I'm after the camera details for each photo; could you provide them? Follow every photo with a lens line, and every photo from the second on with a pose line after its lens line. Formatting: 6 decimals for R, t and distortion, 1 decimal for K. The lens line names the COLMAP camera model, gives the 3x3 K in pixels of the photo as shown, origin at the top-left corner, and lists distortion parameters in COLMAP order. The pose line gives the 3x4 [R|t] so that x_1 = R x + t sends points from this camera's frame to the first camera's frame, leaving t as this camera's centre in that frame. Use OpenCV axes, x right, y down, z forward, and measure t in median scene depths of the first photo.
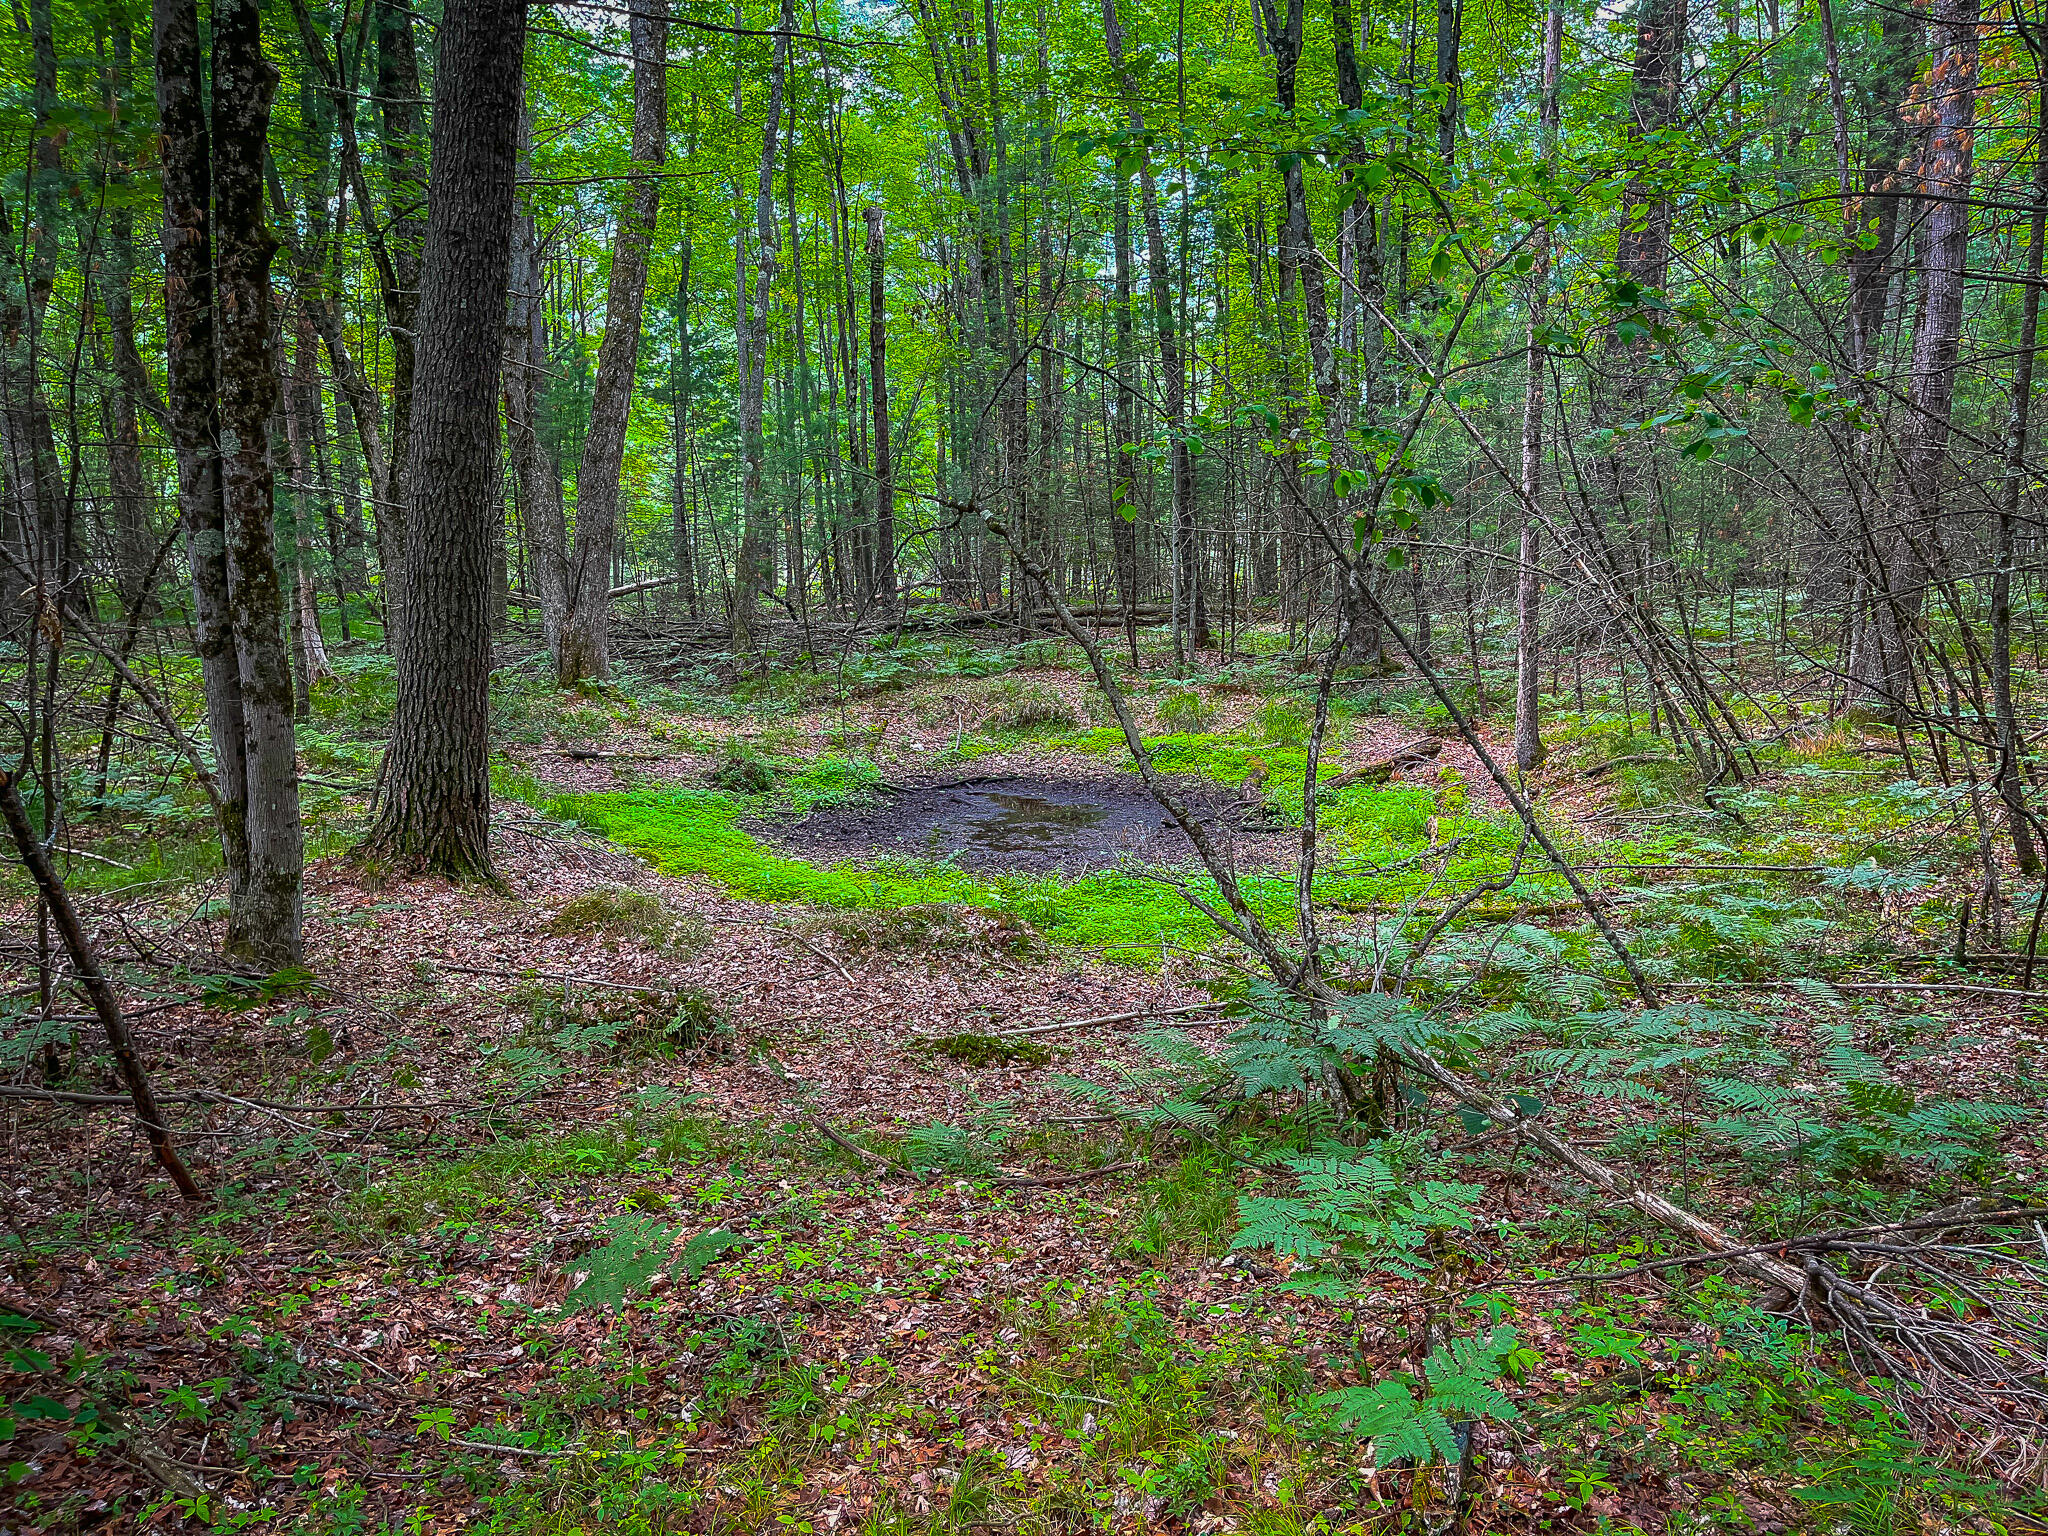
lens RADIAL K [[1542.3, 0, 1027.1], [0, 1542.3, 769.0], [0, 0, 1]] dist [0.003071, -0.000013]
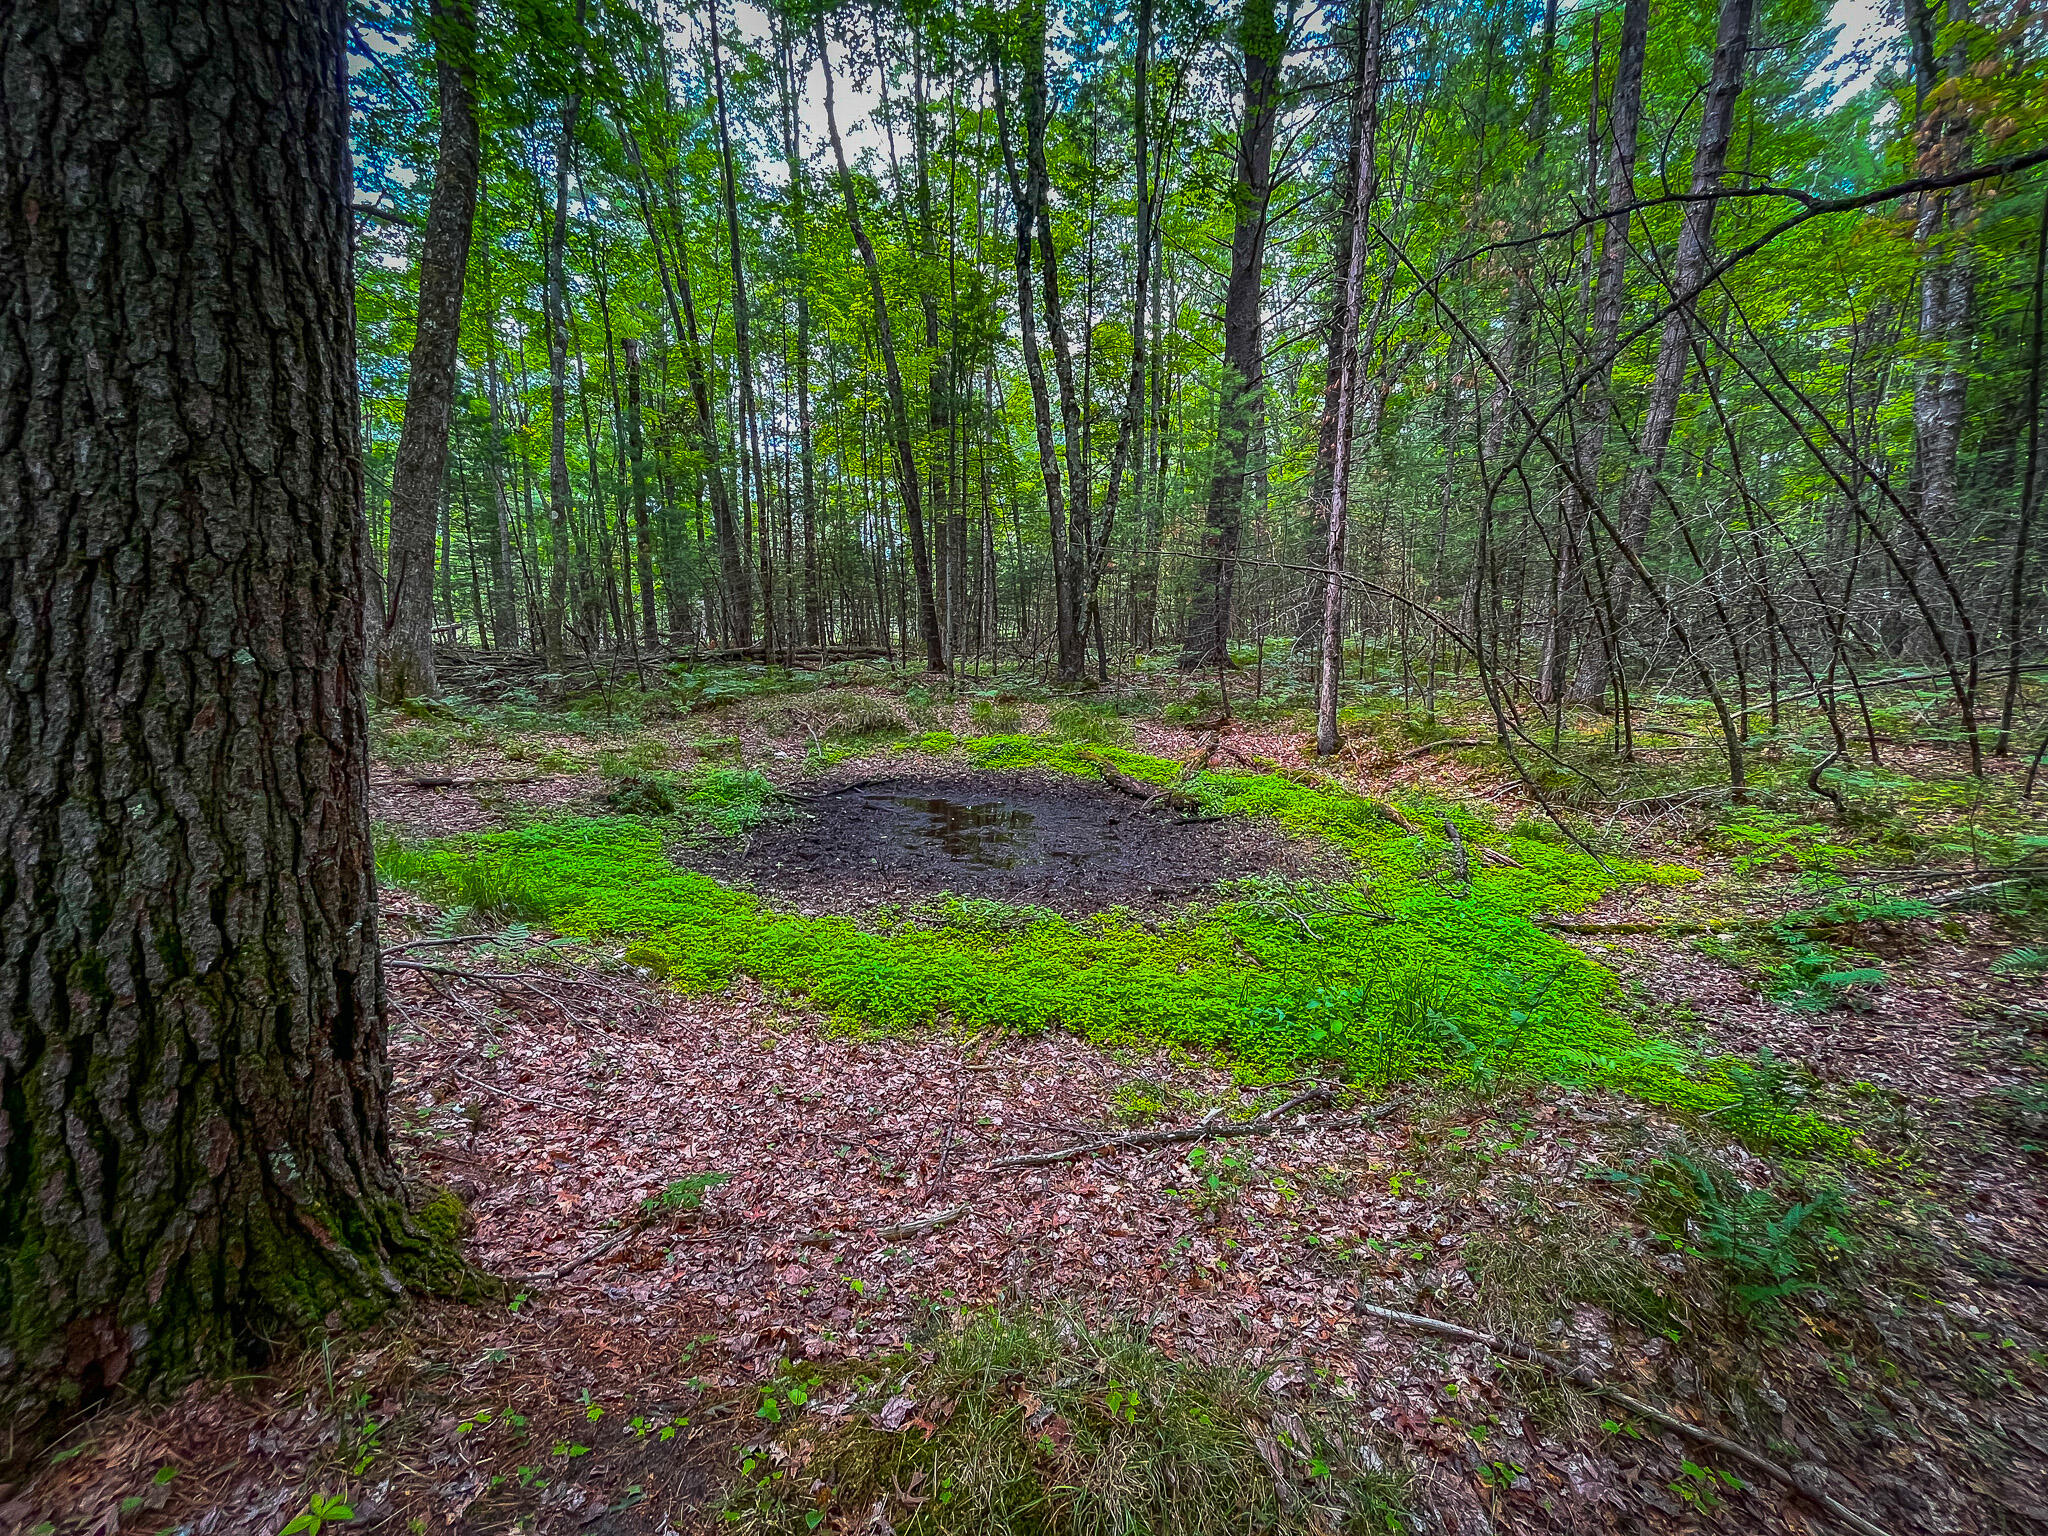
lens RADIAL K [[839.5, 0, 1015.3], [0, 839.5, 764.9], [0, 0, 1]] dist [-0.000144, -0.000740]
pose [[0.924322, -0.046448, 0.378775, -0.166603], [0.040128, 0.998892, 0.024566, -0.017661], [-0.379497, -0.007507, 0.925163, 0.450768]]
